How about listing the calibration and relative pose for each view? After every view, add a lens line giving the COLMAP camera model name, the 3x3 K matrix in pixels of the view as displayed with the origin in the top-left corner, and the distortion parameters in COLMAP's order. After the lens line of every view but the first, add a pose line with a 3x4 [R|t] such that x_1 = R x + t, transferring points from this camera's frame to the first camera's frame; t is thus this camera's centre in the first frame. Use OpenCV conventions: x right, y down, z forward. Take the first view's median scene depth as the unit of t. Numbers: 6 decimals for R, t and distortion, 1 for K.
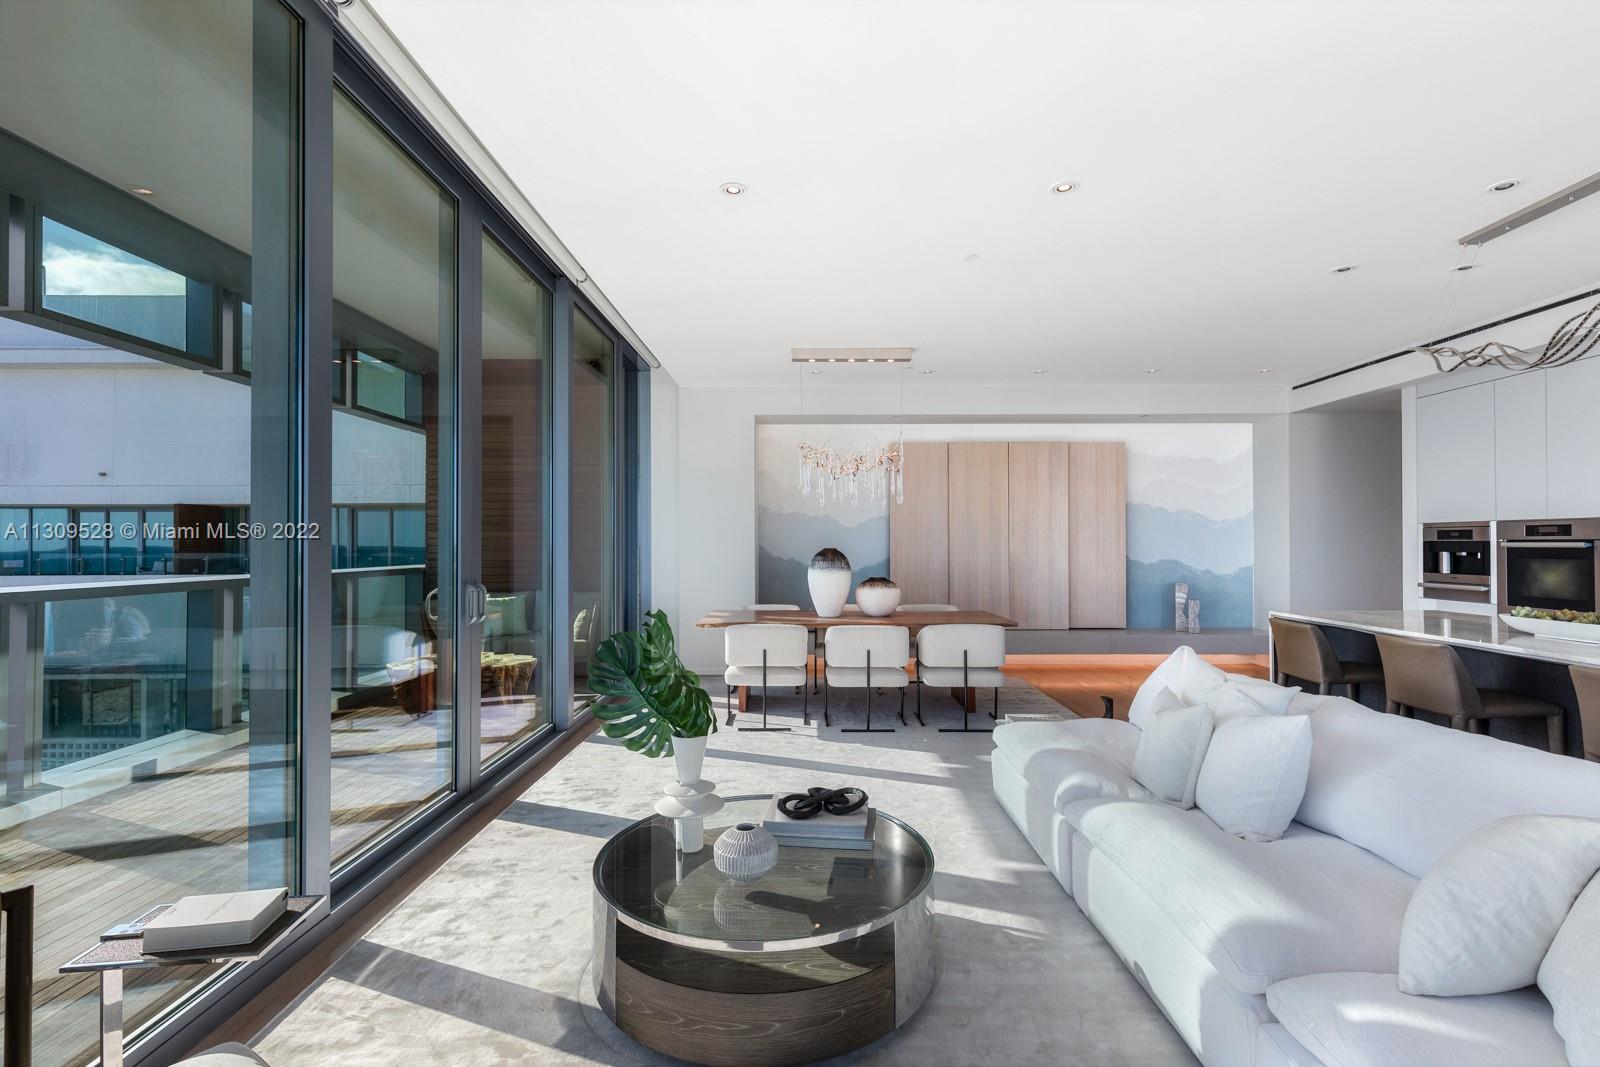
lens RADIAL K [[735.7, 0, 796.5], [0, 735.7, 540.7], [0, 0, 1]] dist [0.002063, 0.001040]
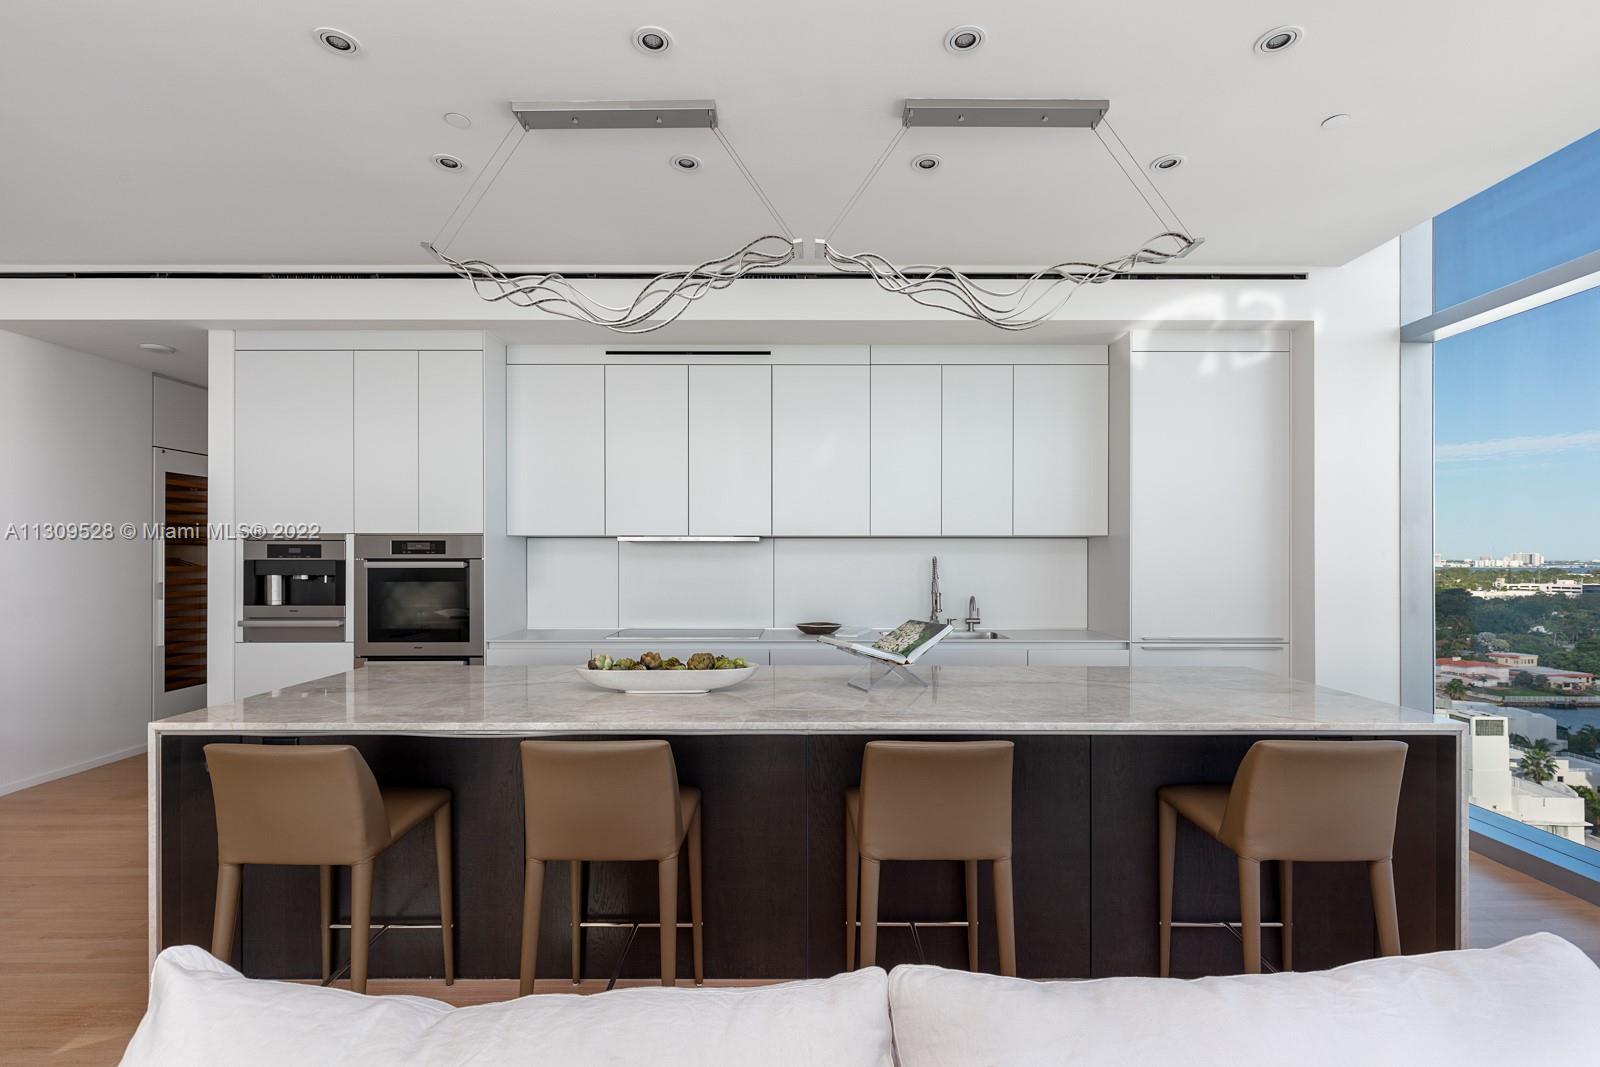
lens RADIAL K [[735.7, 0, 807.2], [0, 735.7, 551.1], [0, 0, 1]] dist [0.002063, 0.001040]
pose [[-0.009953, 0.009229, 0.999908, 0.157744], [-0.003584, 0.999951, -0.009265, -0.003061], [-0.999944, -0.003676, -0.009920, 0.482290]]
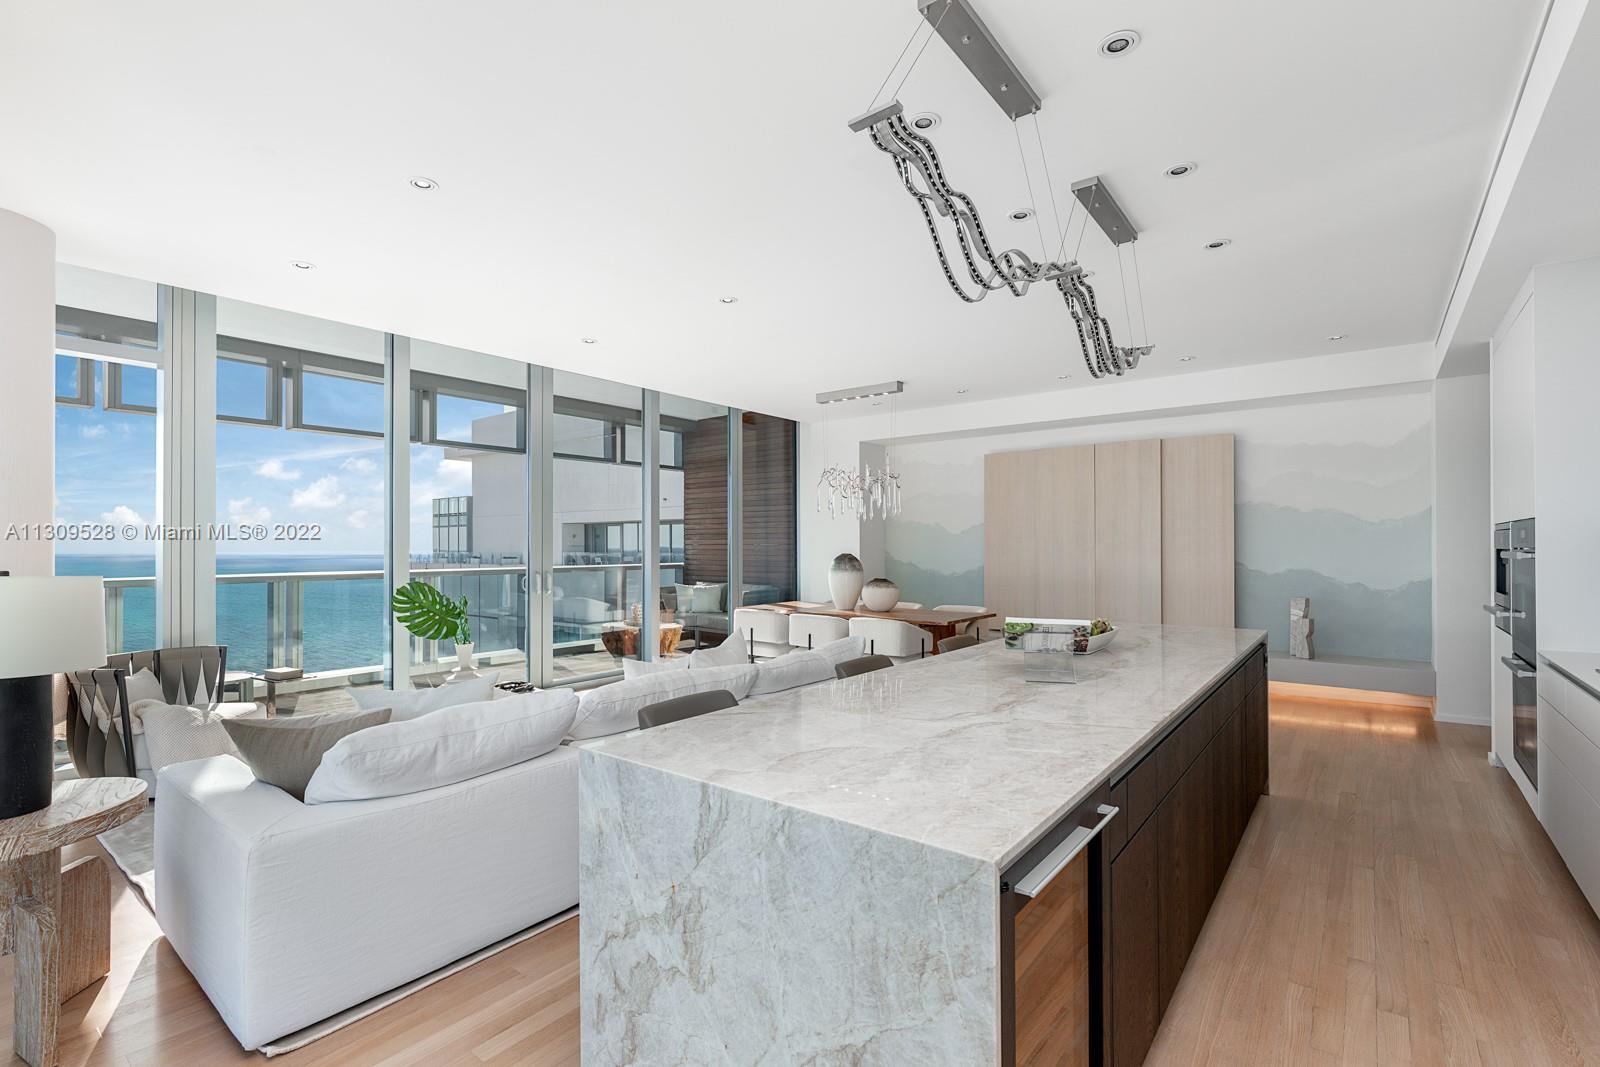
lens RADIAL K [[735.7, 0, 779.4], [0, 735.7, 546.4], [0, 0, 1]] dist [0.002063, 0.001040]
pose [[0.779773, 0.000924, -0.626062, 0.743859], [0.002556, 0.999986, 0.004658, -0.007198], [0.626057, -0.005232, 0.779759, -0.021818]]
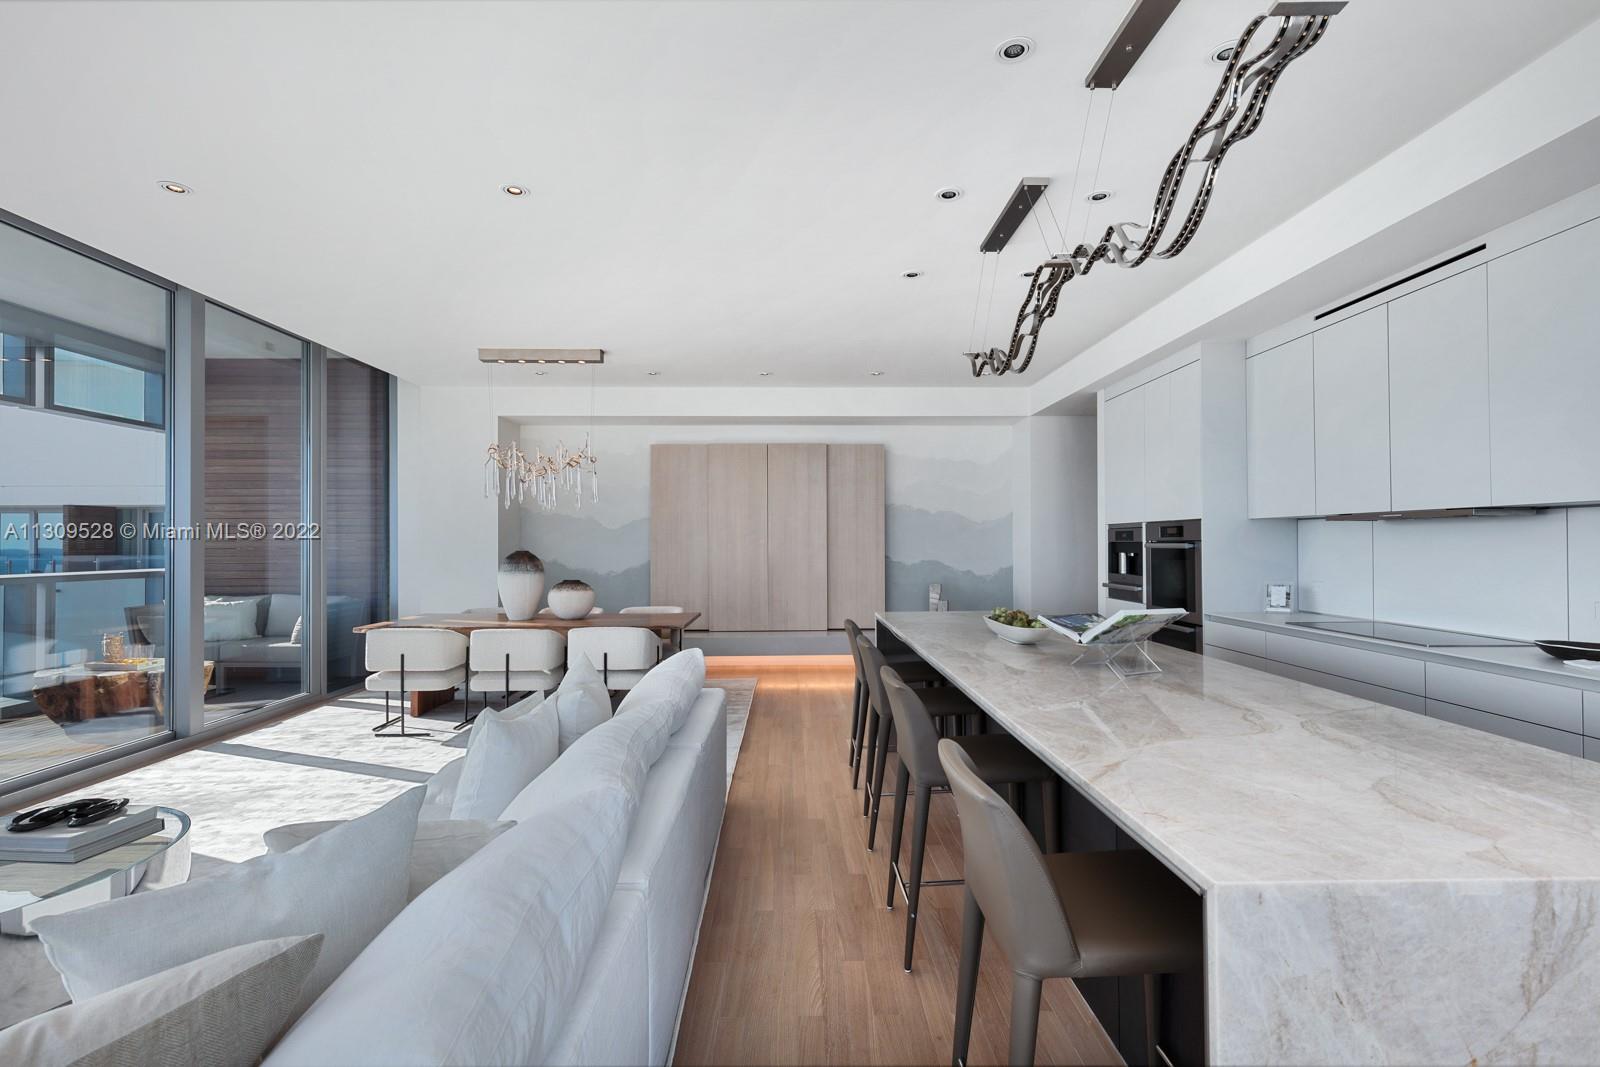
lens RADIAL K [[735.7, 0, 814.1], [0, 735.7, 541.2], [0, 0, 1]] dist [0.002063, 0.001040]
pose [[0.999527, -0.002213, 0.030668, 0.413730], [0.002187, 0.999997, 0.000894, -0.002561], [-0.030670, -0.000827, 0.999529, -0.004111]]
